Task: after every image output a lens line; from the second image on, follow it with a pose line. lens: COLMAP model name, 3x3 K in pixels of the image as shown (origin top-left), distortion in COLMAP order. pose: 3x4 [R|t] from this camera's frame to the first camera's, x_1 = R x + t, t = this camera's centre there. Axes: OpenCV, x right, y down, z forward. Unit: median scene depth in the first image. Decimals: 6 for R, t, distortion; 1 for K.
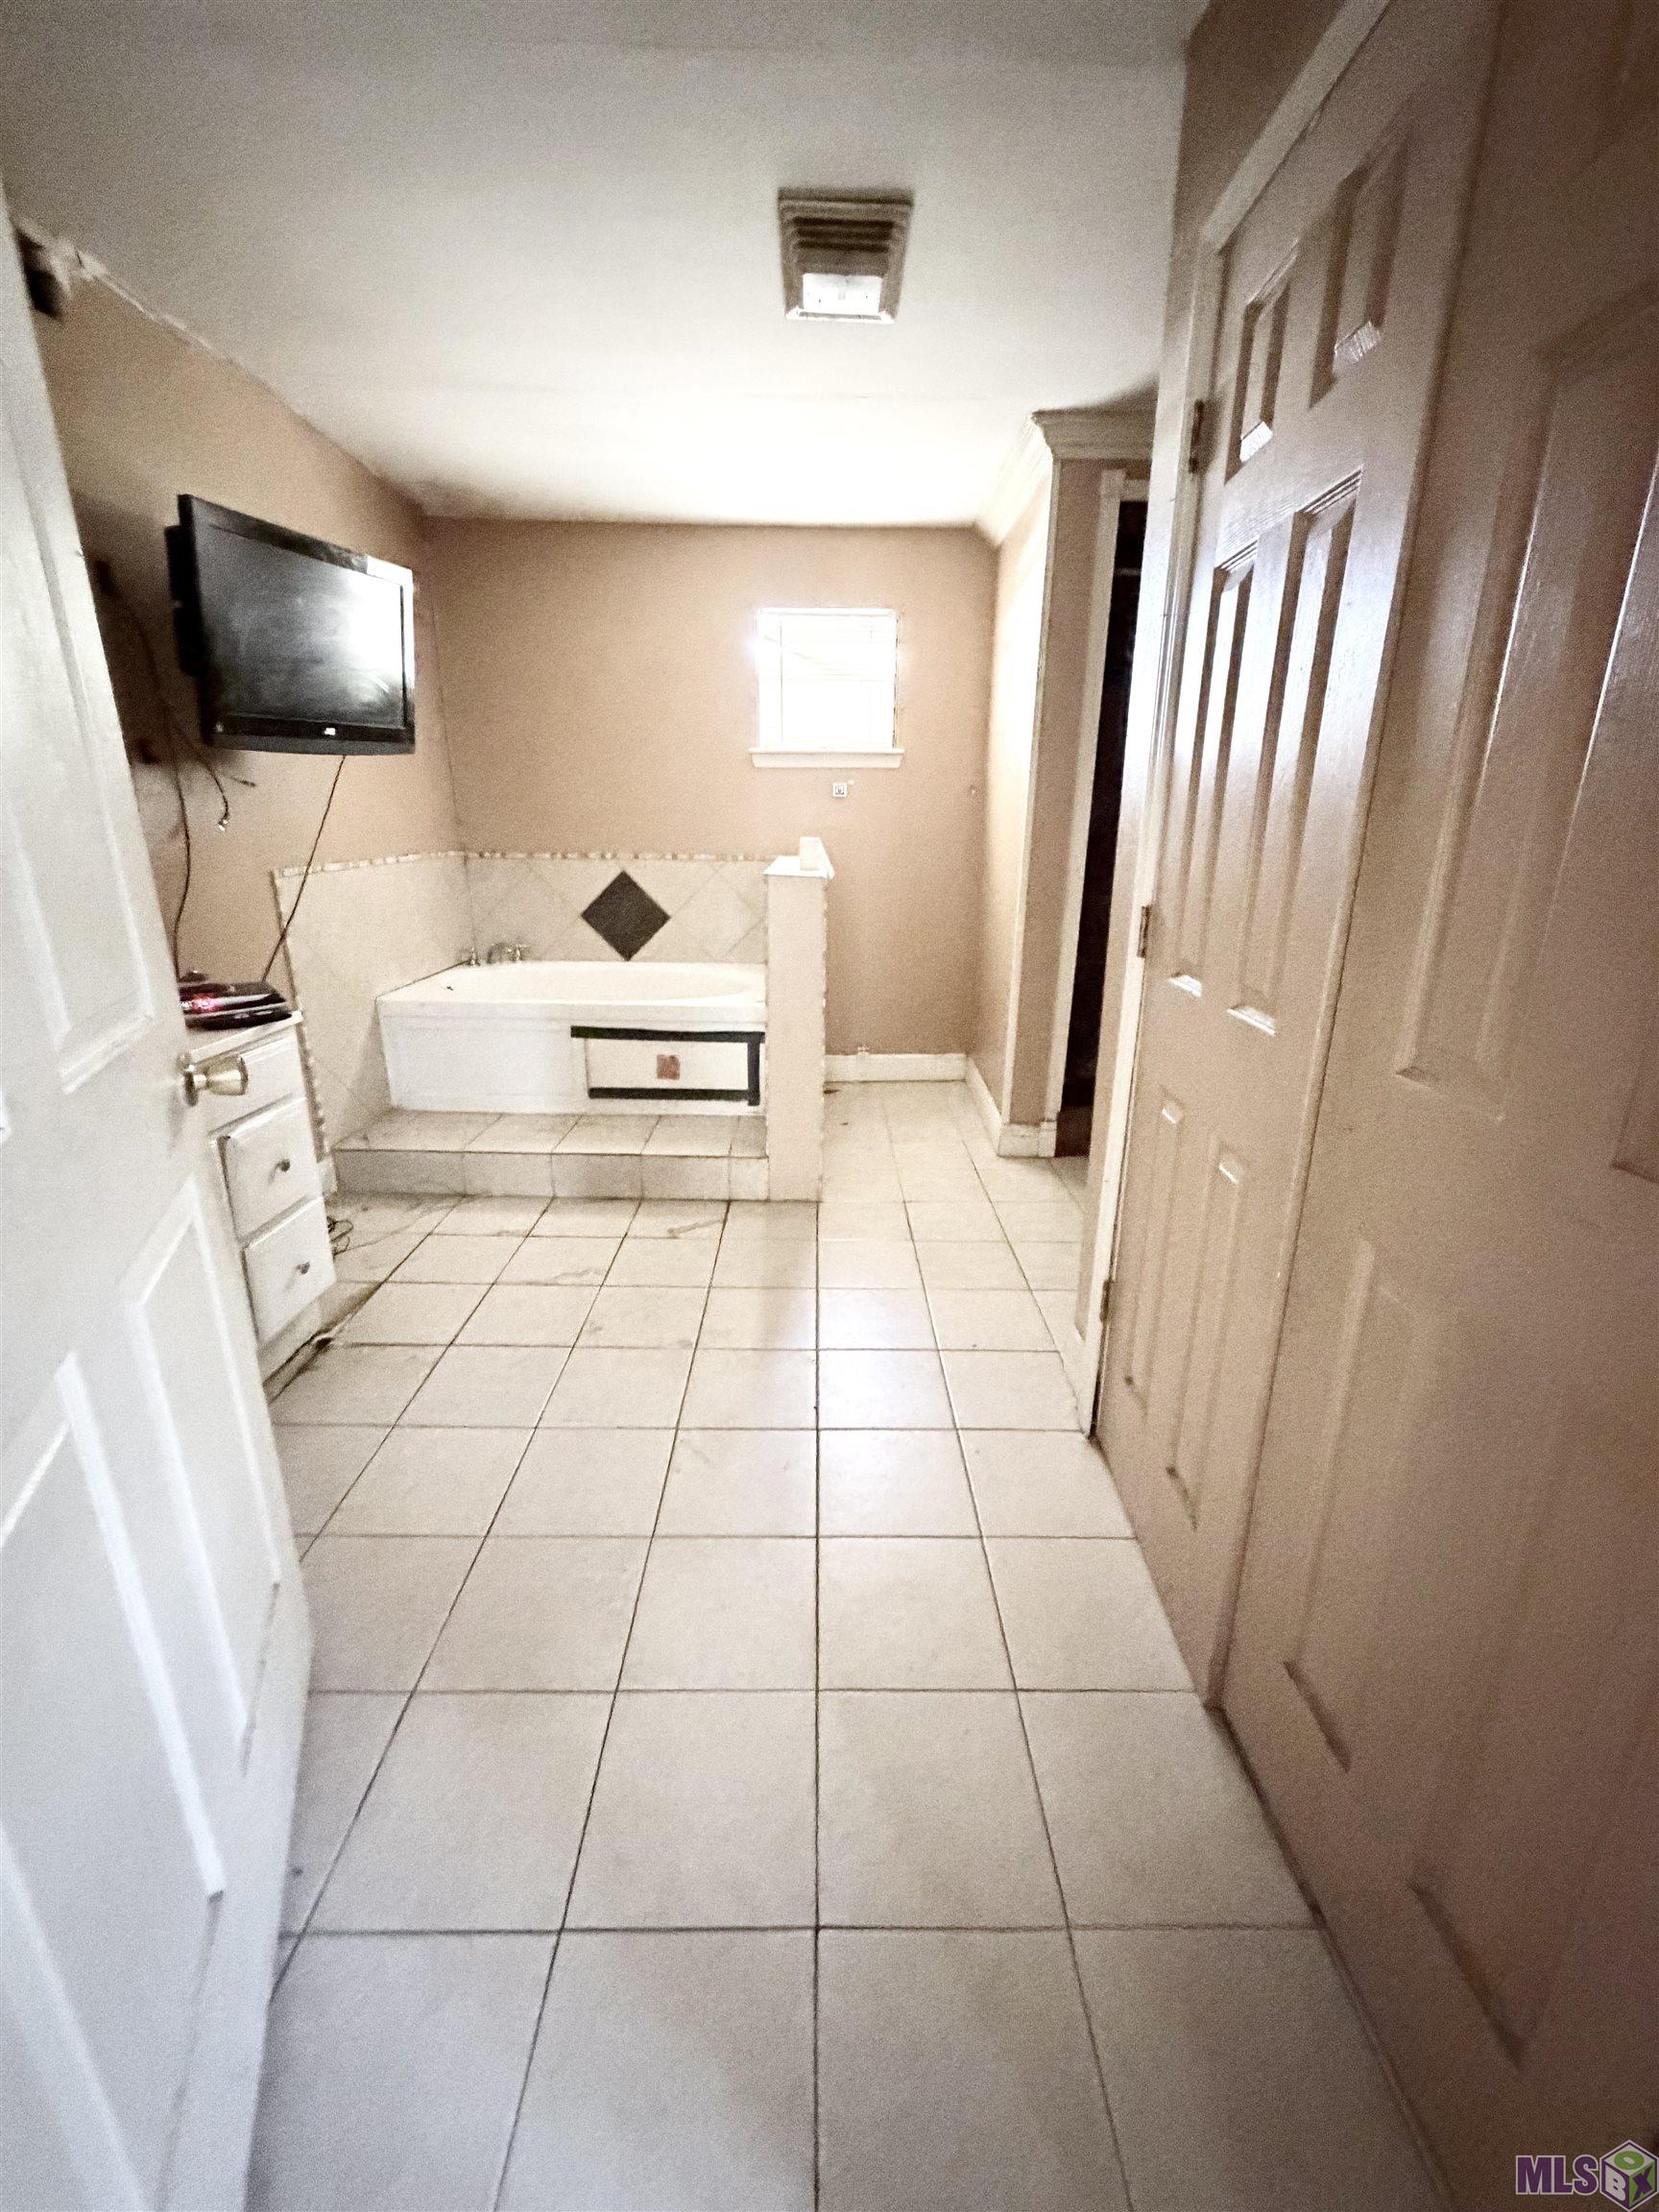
lens RADIAL K [[889.3, 0, 833.0], [0, 889.3, 1097.7], [0, 0, 1]] dist [-0.001615, 0.000061]
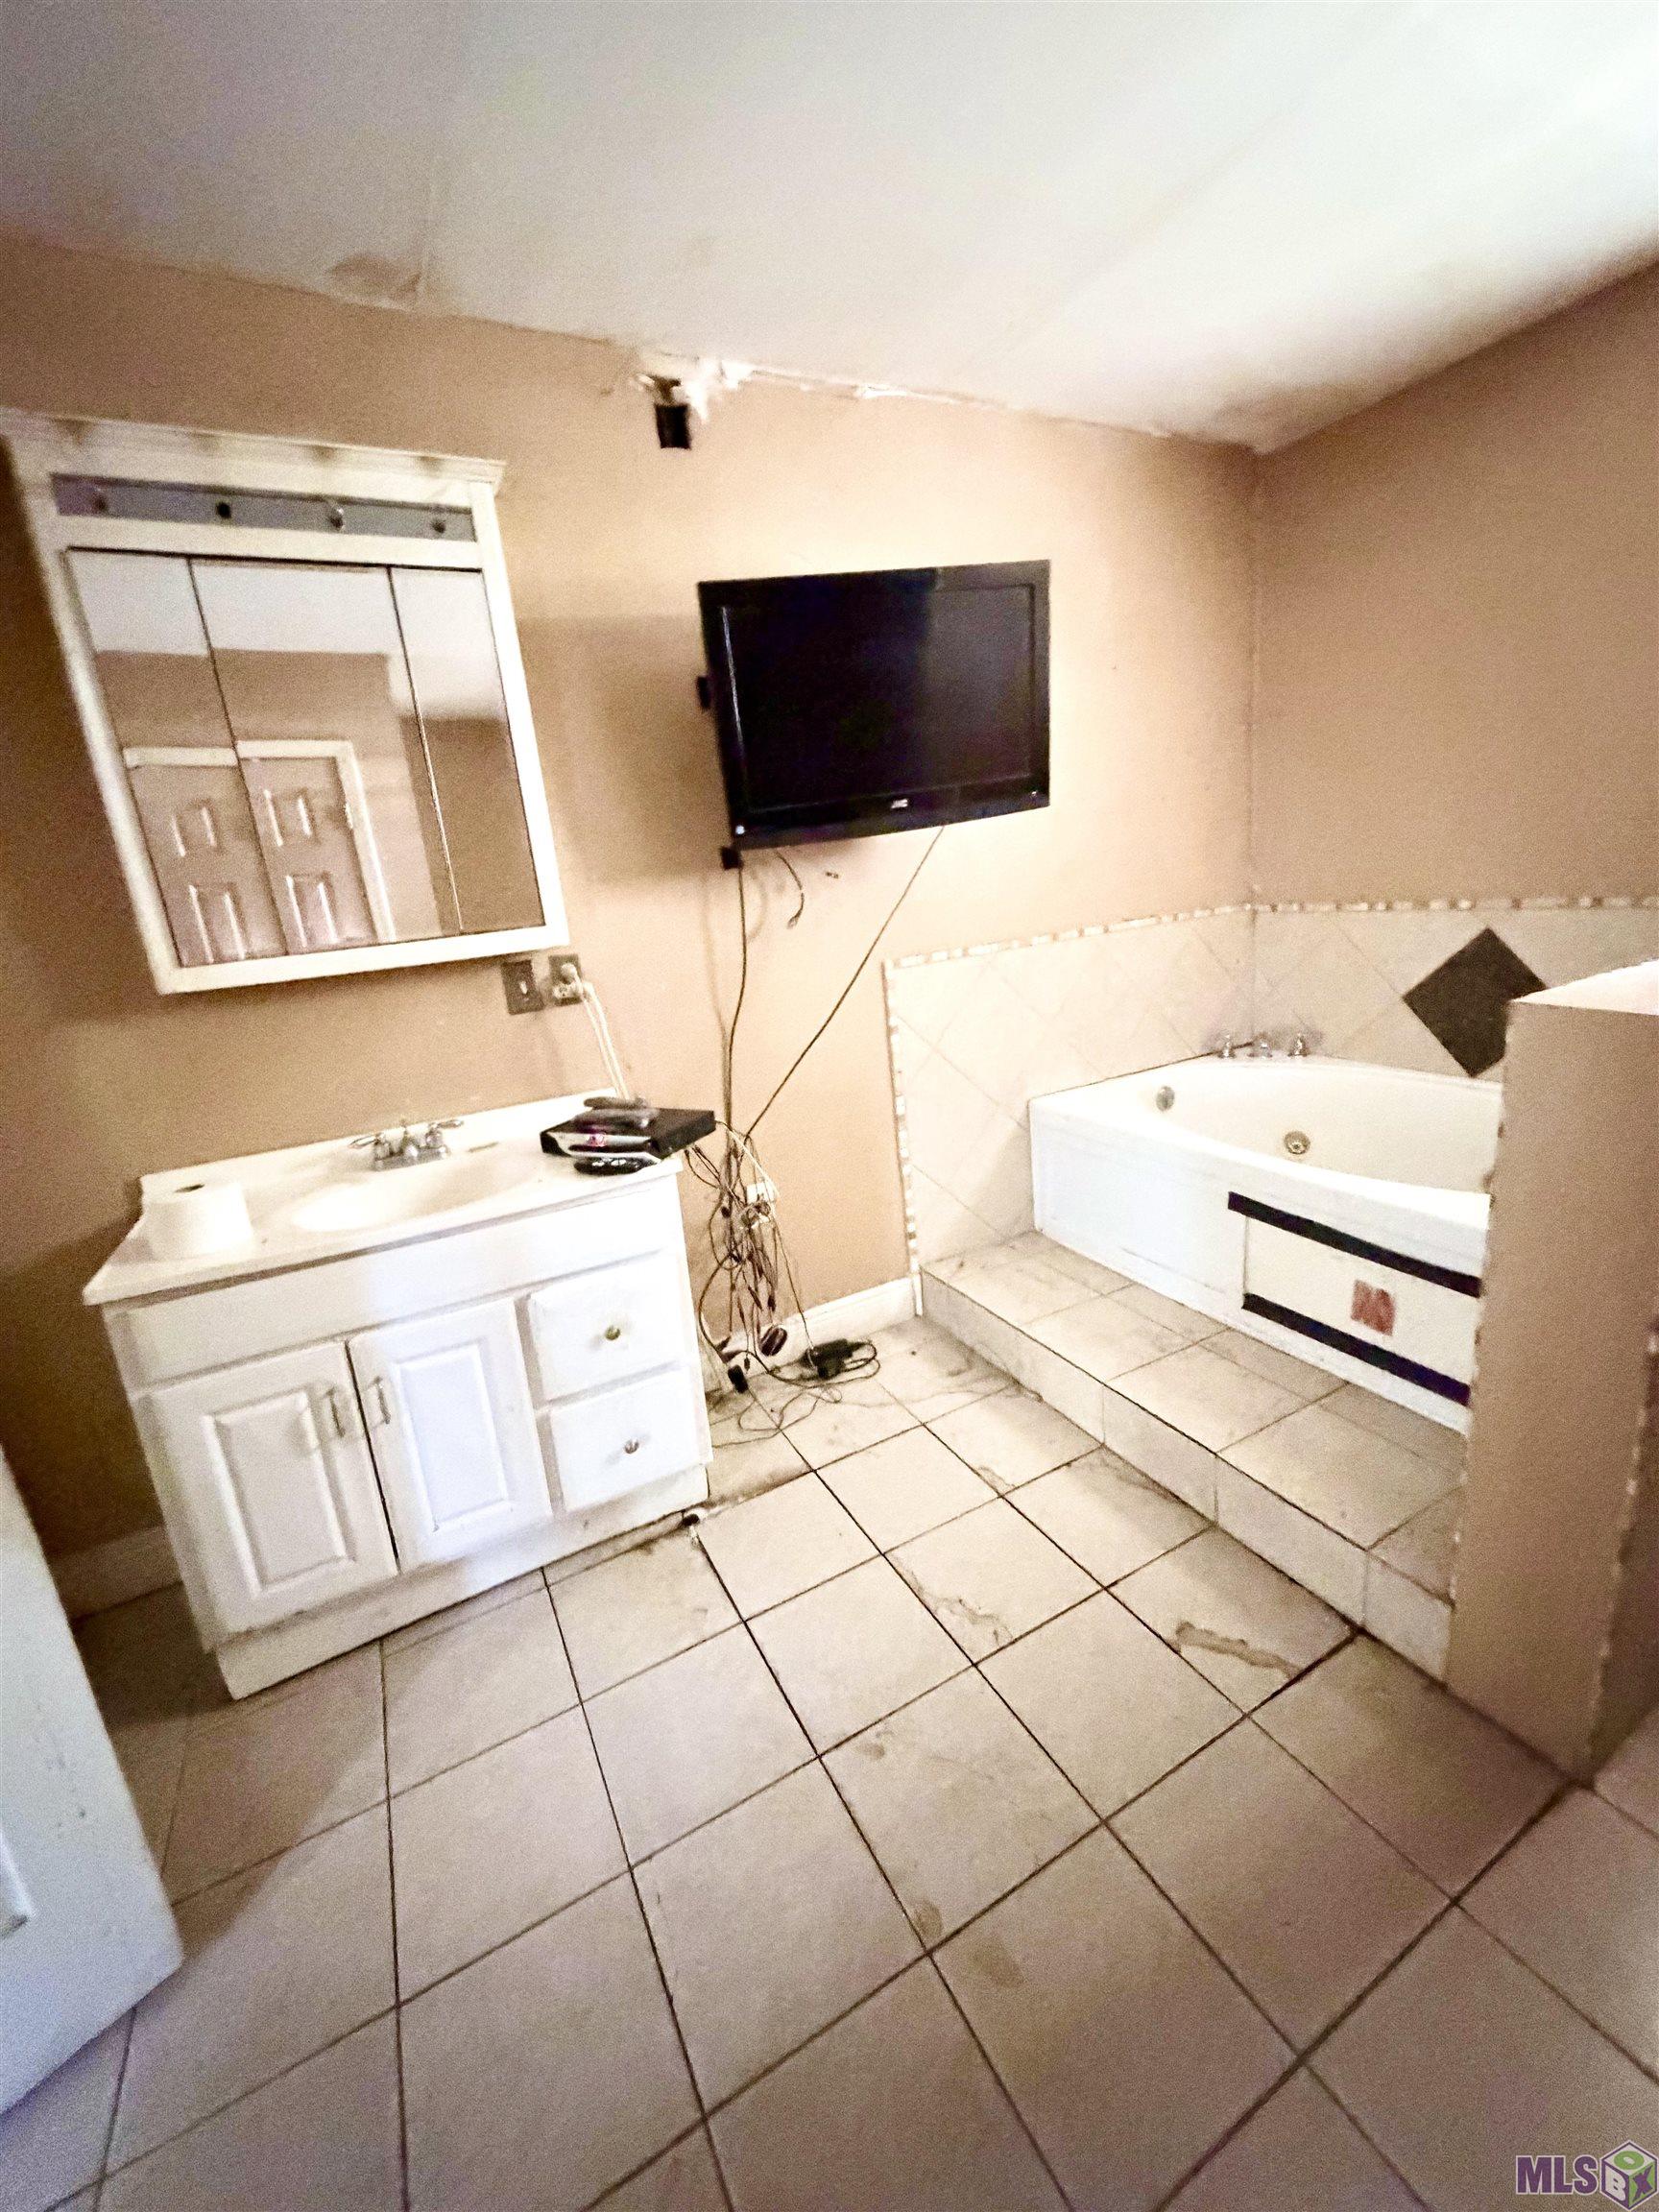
lens RADIAL K [[889.3, 0, 821.9], [0, 889.3, 1097.1], [0, 0, 1]] dist [-0.001615, 0.000061]
pose [[0.450429, 0.166020, -0.877241, 0.123889], [-0.167973, 0.980771, 0.099366, -0.161715], [0.876869, 0.102596, 0.469654, 0.432372]]
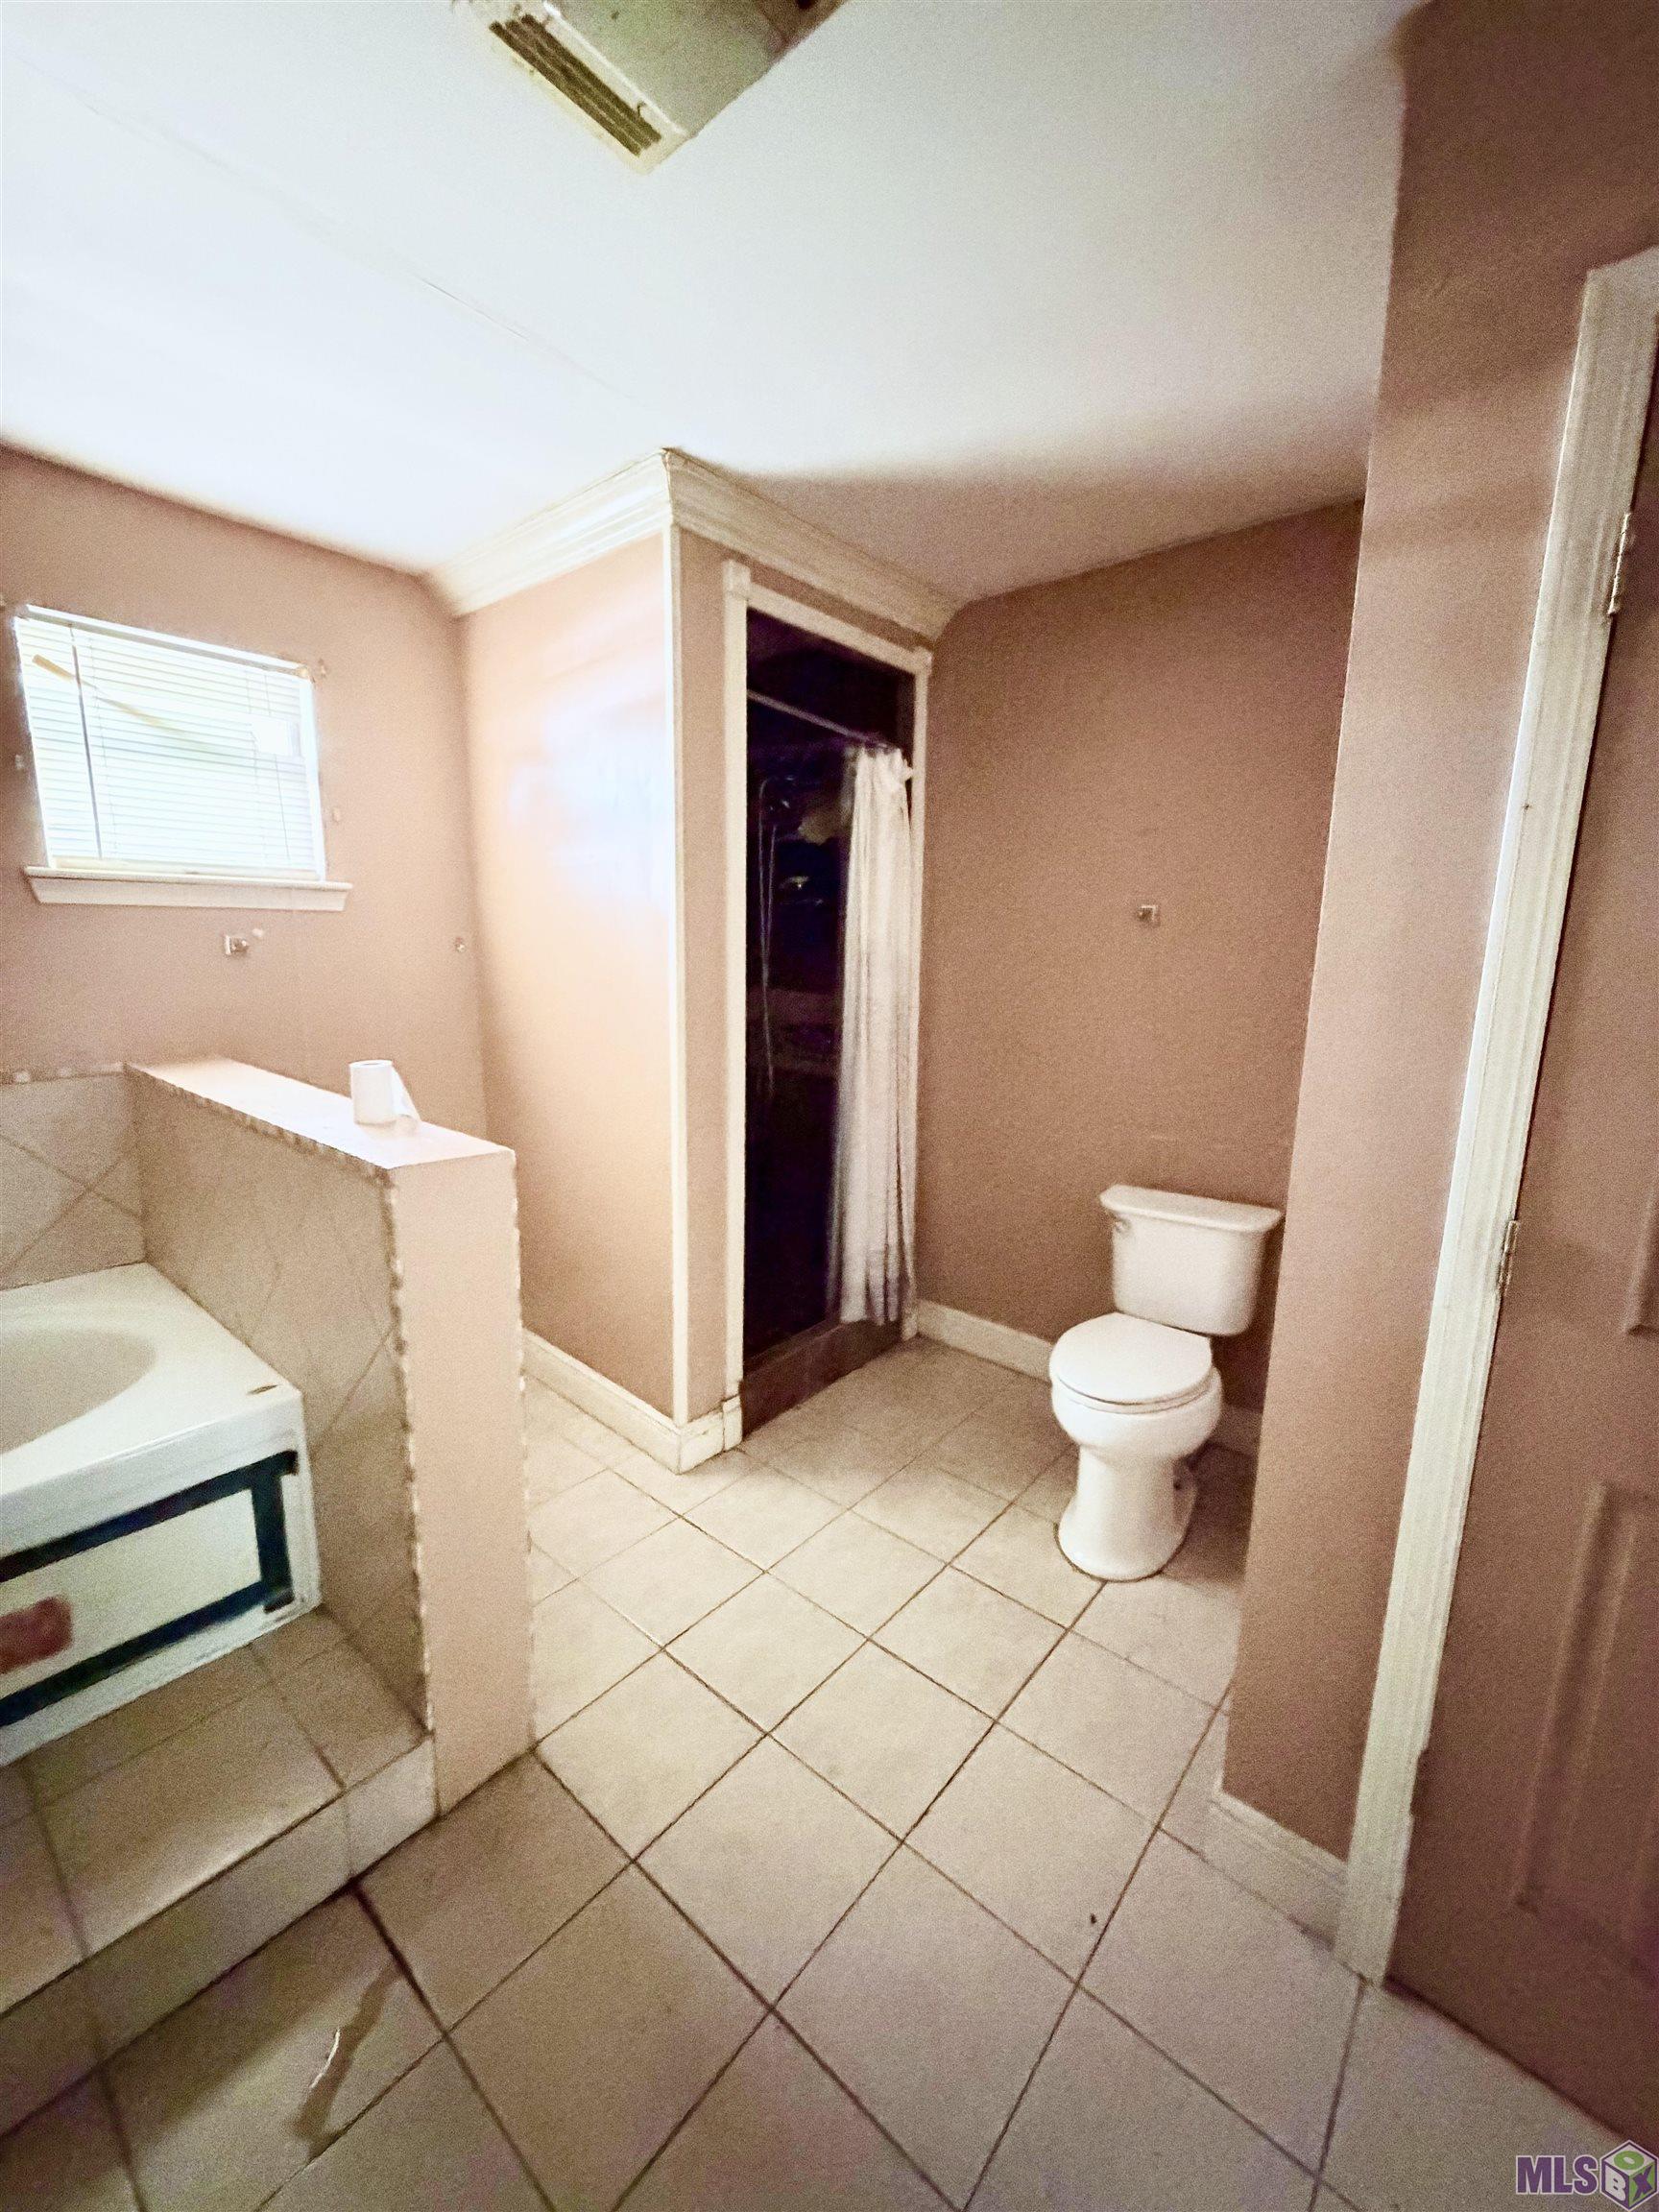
lens RADIAL K [[889.3, 0, 843.8], [0, 889.3, 1099.5], [0, 0, 1]] dist [-0.001615, 0.000061]
pose [[0.647397, -0.129994, 0.750986, -0.220573], [0.217326, 0.975925, -0.018419, -0.185637], [-0.730511, 0.175133, 0.660062, 0.426509]]
